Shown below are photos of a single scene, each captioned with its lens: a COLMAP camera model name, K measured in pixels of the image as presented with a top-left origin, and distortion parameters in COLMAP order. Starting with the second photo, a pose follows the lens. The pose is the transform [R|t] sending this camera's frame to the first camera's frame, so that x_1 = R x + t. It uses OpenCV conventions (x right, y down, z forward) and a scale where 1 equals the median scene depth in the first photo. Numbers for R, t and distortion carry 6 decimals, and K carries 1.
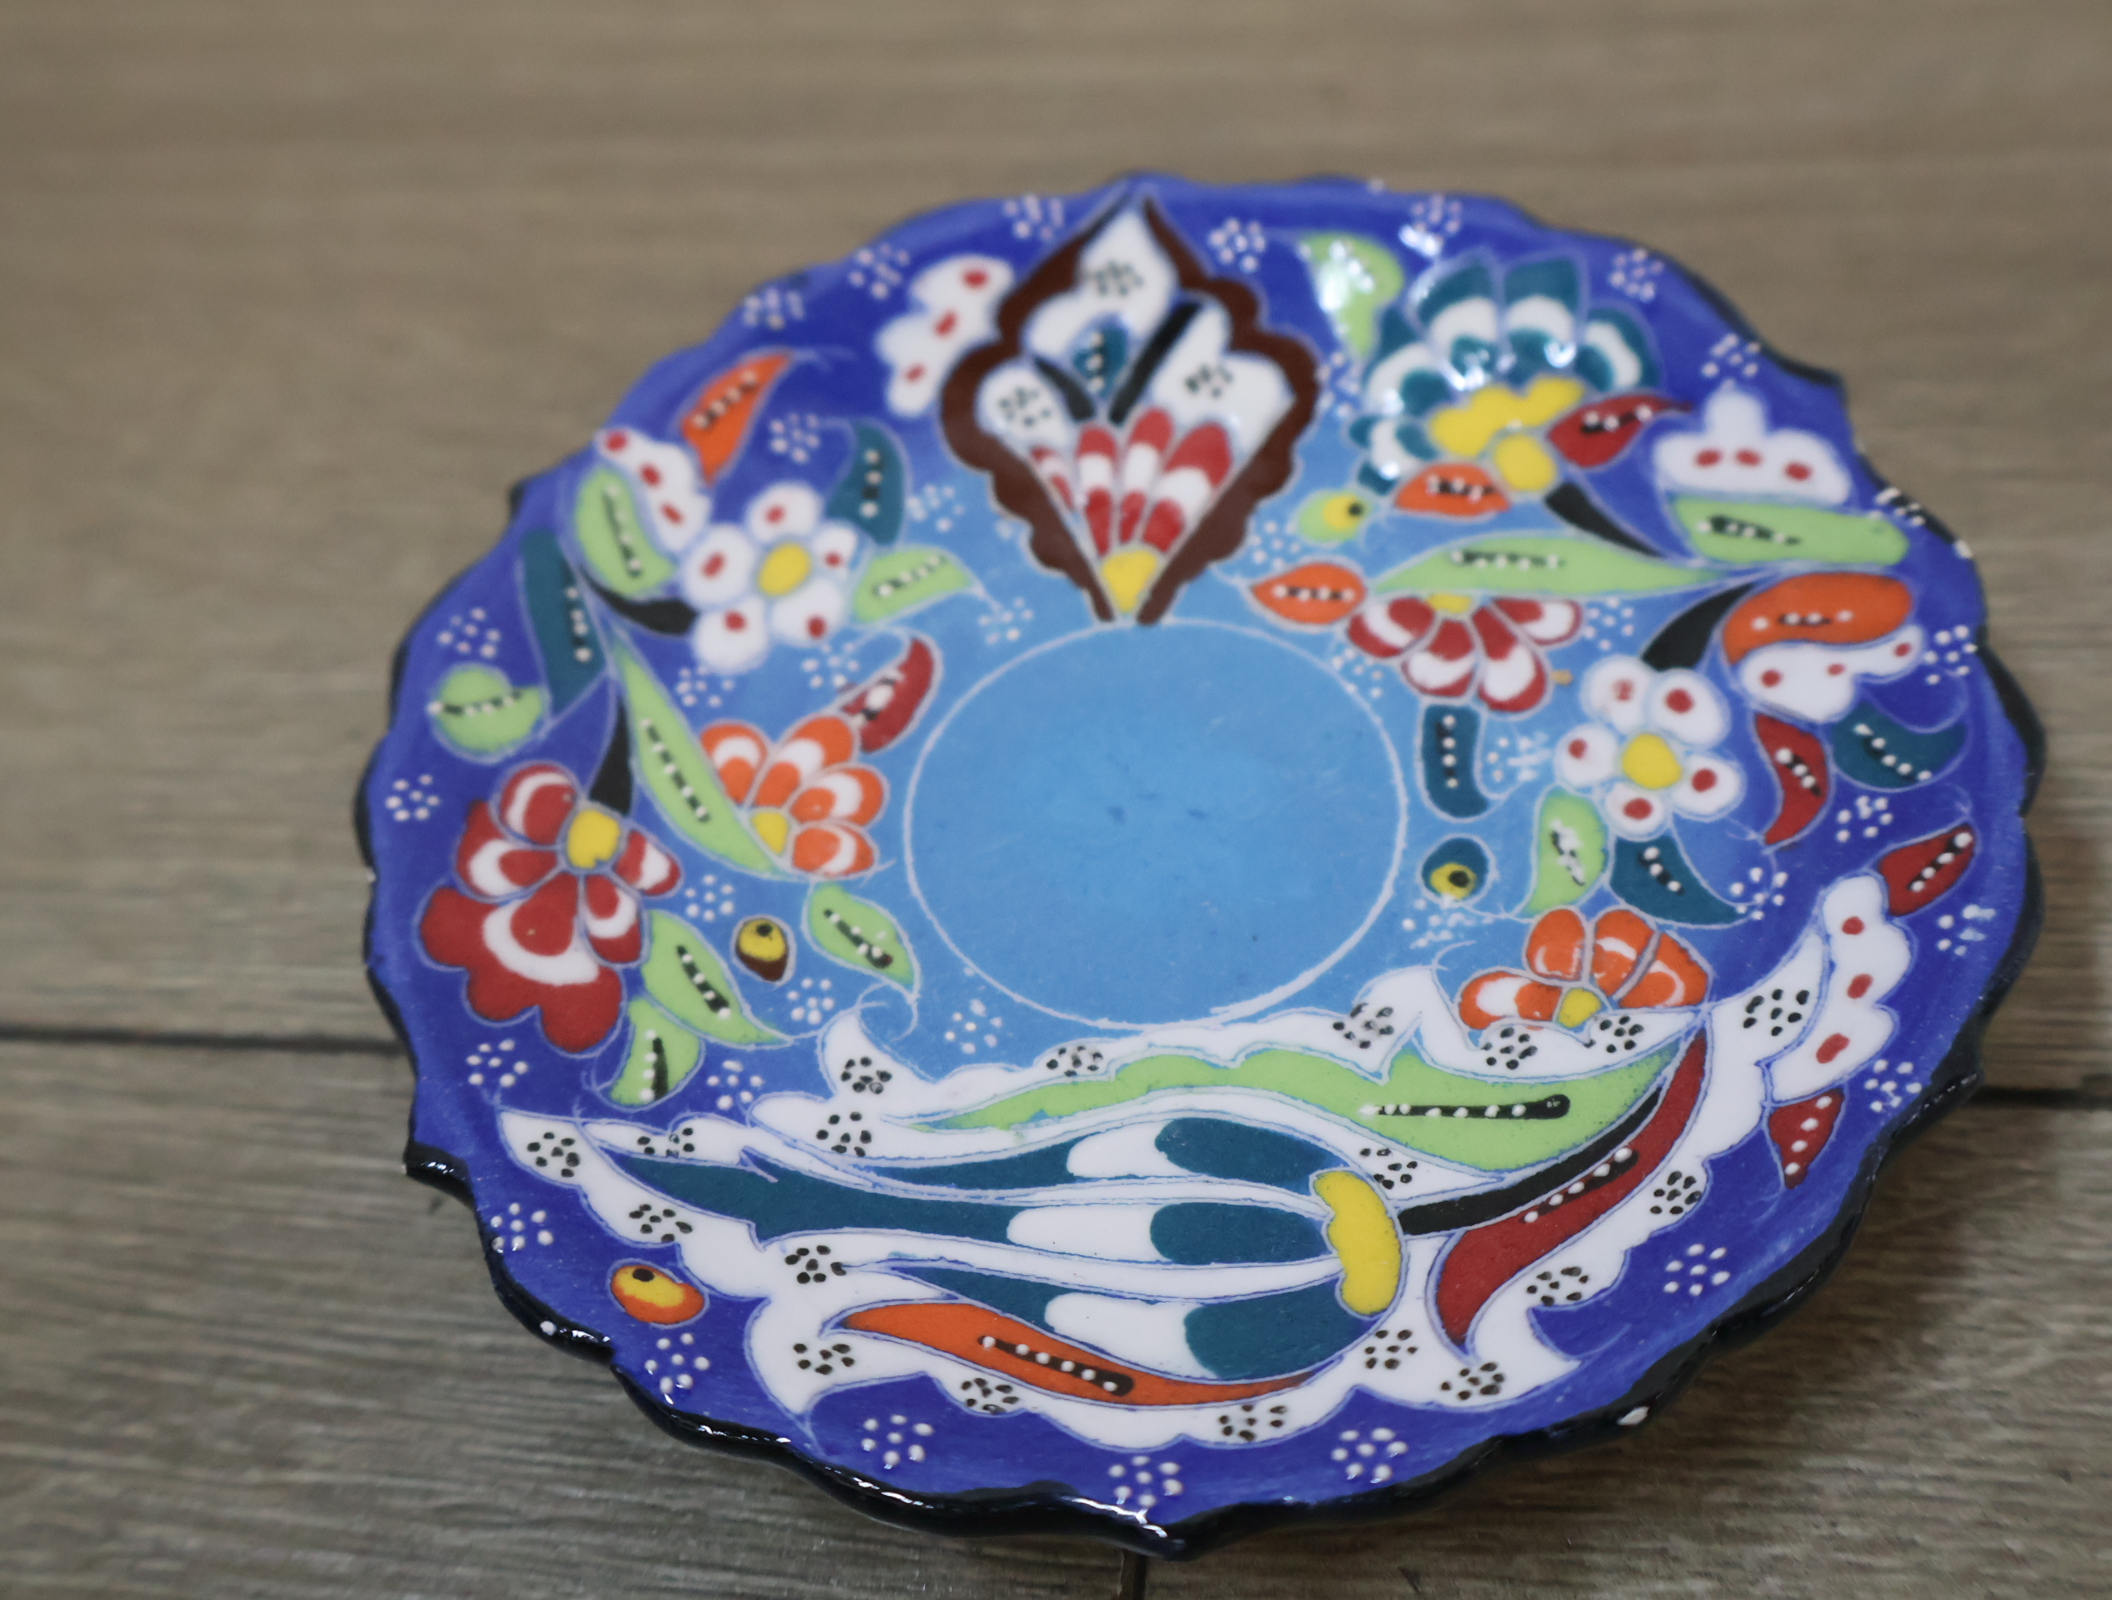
lens RADIAL K [[2706.2, 0, 1056.0], [0, 2706.2, 800.0], [0, 0, 1]] dist [0.001908, -0.009357]
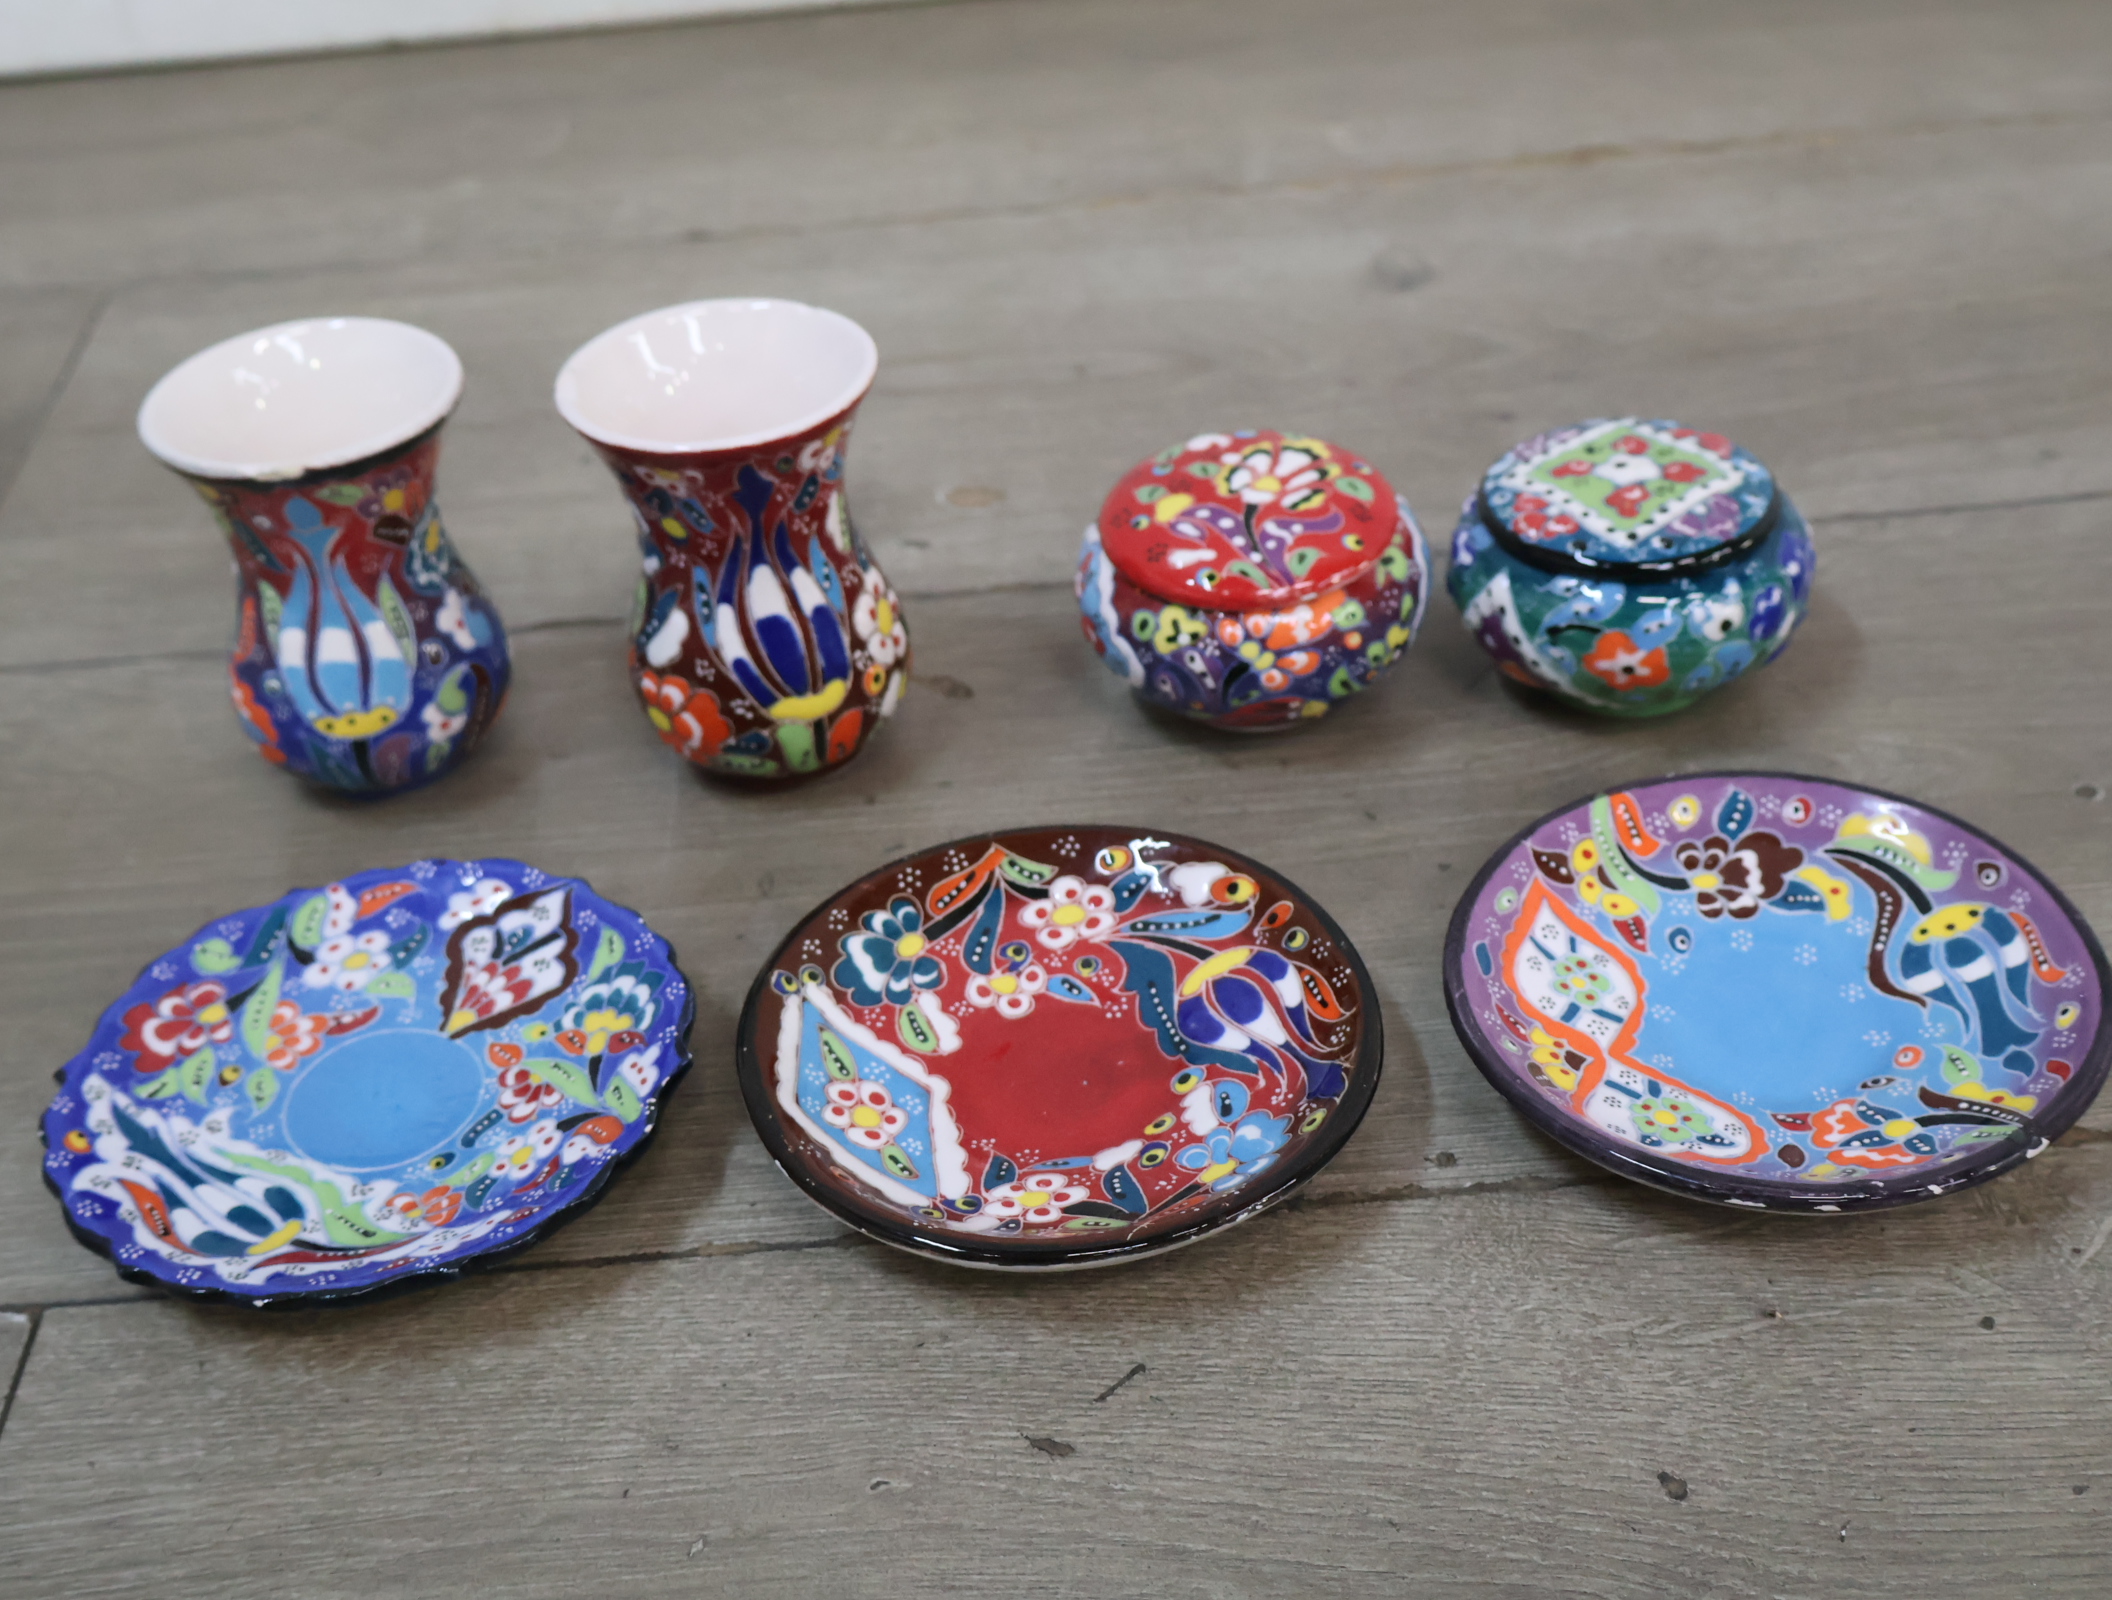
lens RADIAL K [[2657.4, 0, 1056.0], [0, 2657.4, 800.0], [0, 0, 1]] dist [0.002229, -0.026062]
pose [[0.842149, 0.374199, -0.388278, 1.405928], [-0.453128, 0.881416, -0.133348, -0.191704], [0.292336, 0.288239, 0.911843, -1.133514]]
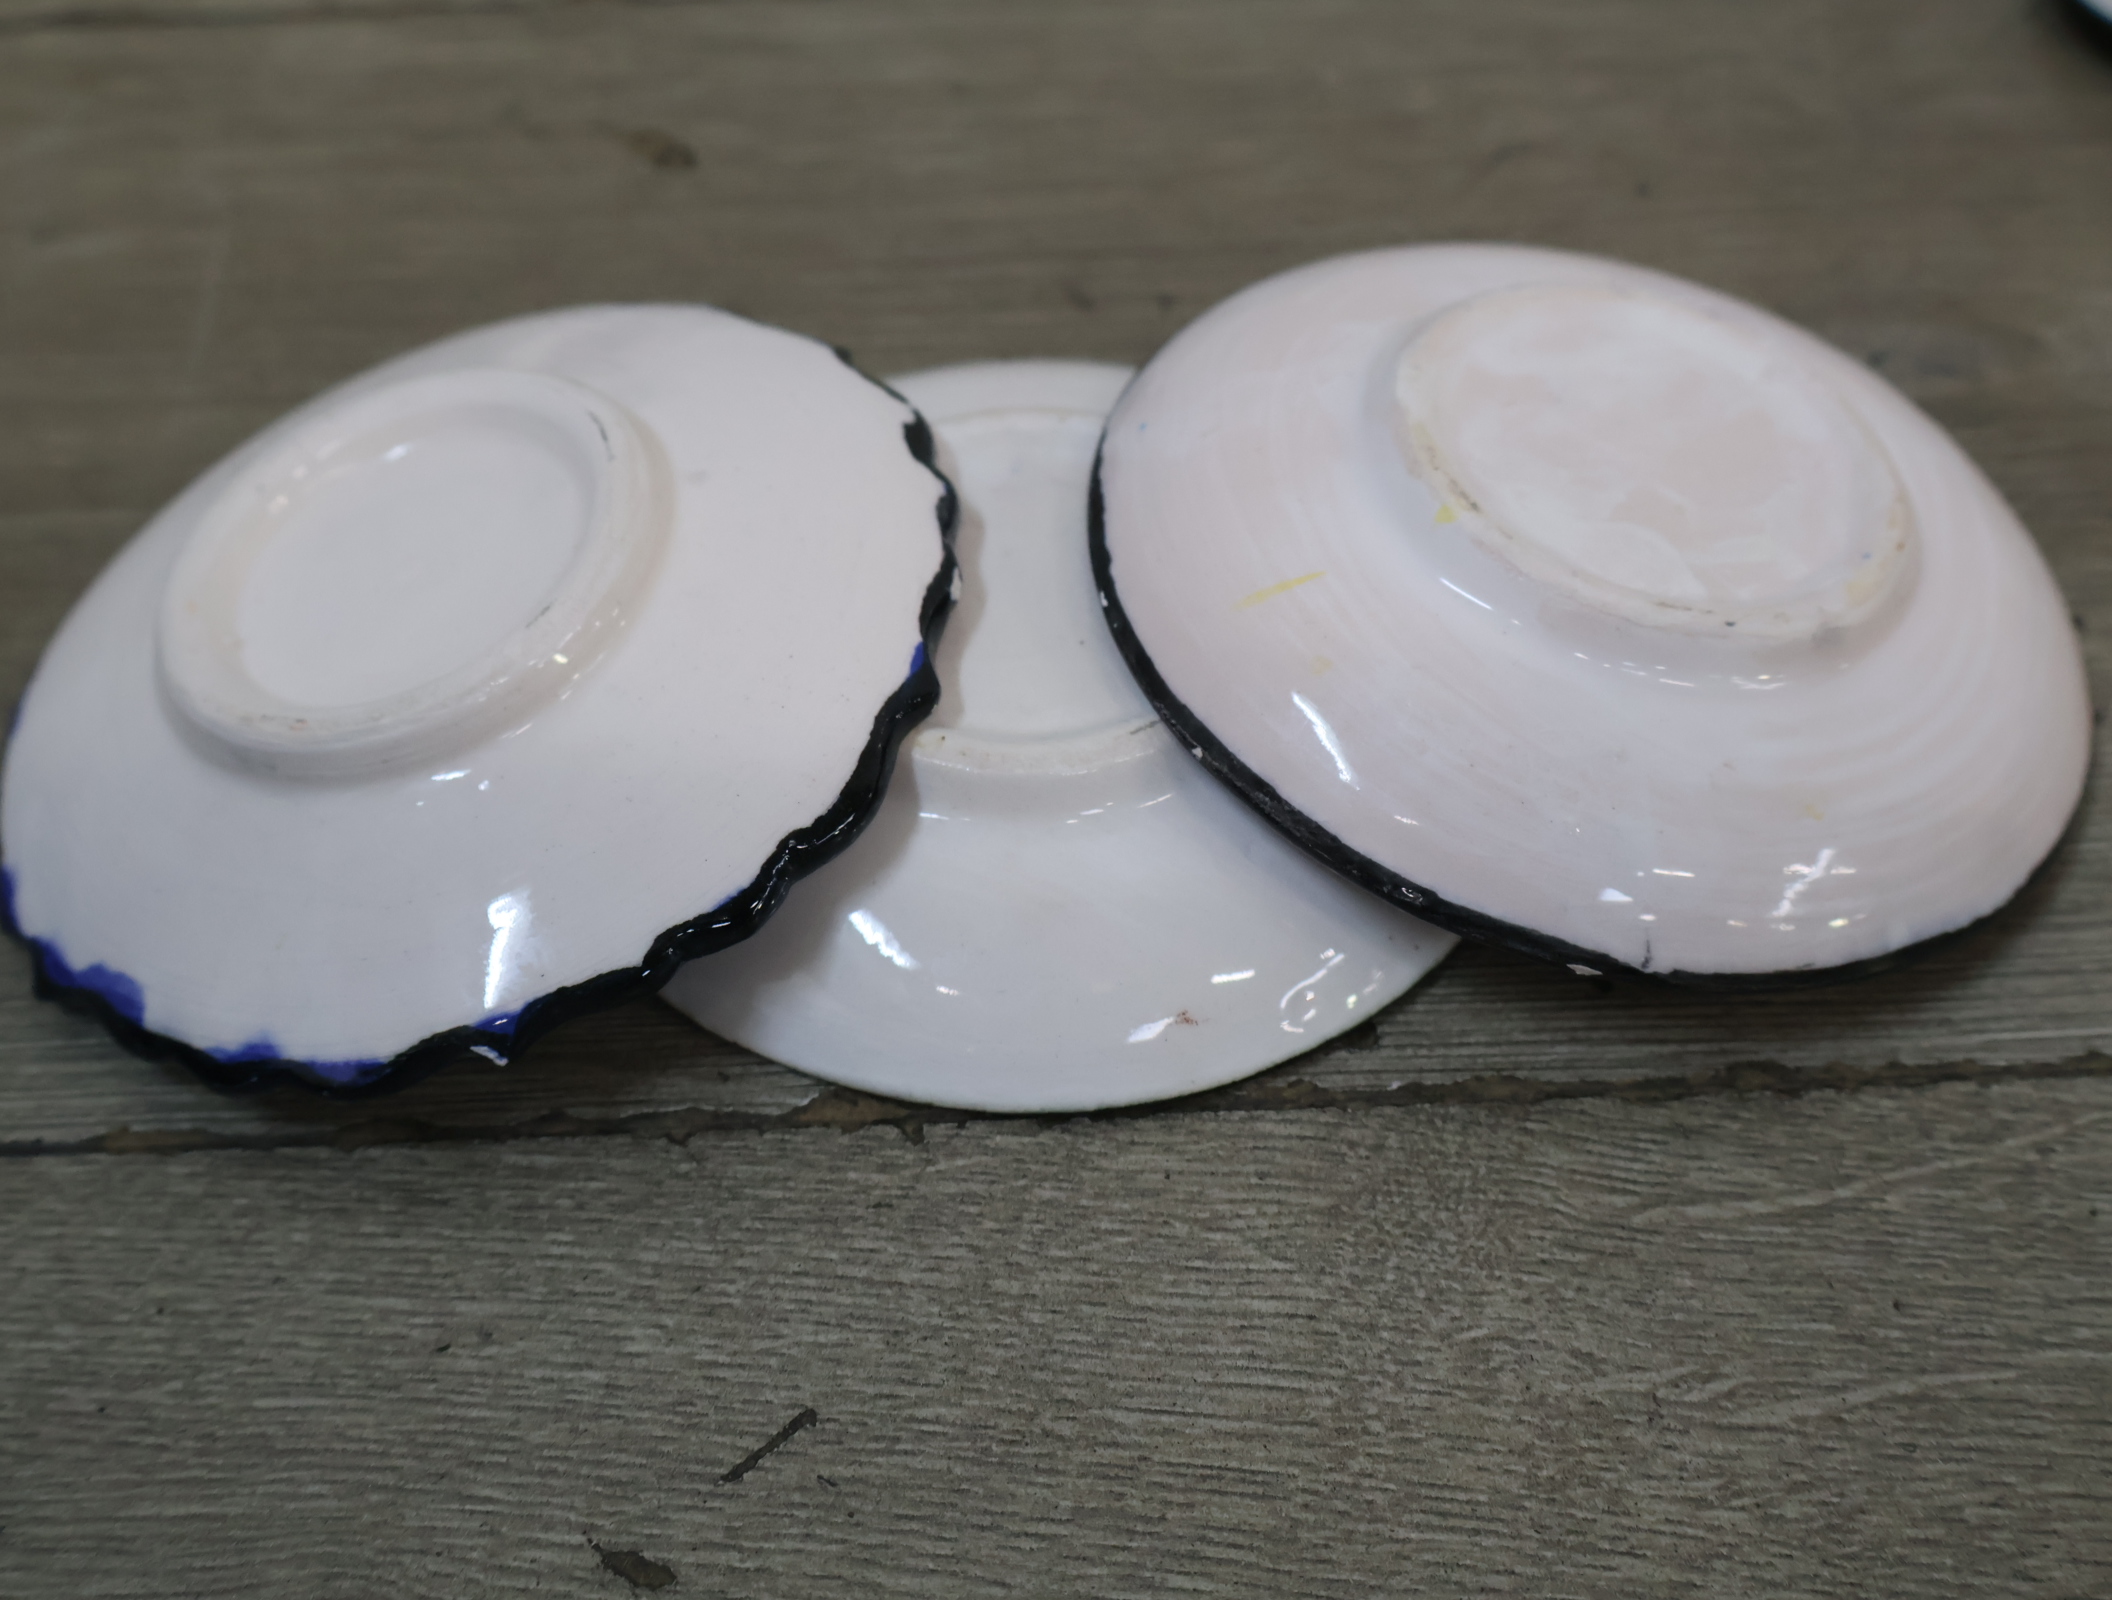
lens RADIAL K [[2657.4, 0, 1056.0], [0, 2657.4, 800.0], [0, 0, 1]] dist [0.002229, -0.026062]
pose [[0.827702, 0.482749, -0.286117, 1.109864], [-0.487013, 0.871252, 0.061146, -0.497325], [0.278798, 0.088732, 0.956242, -0.194074]]
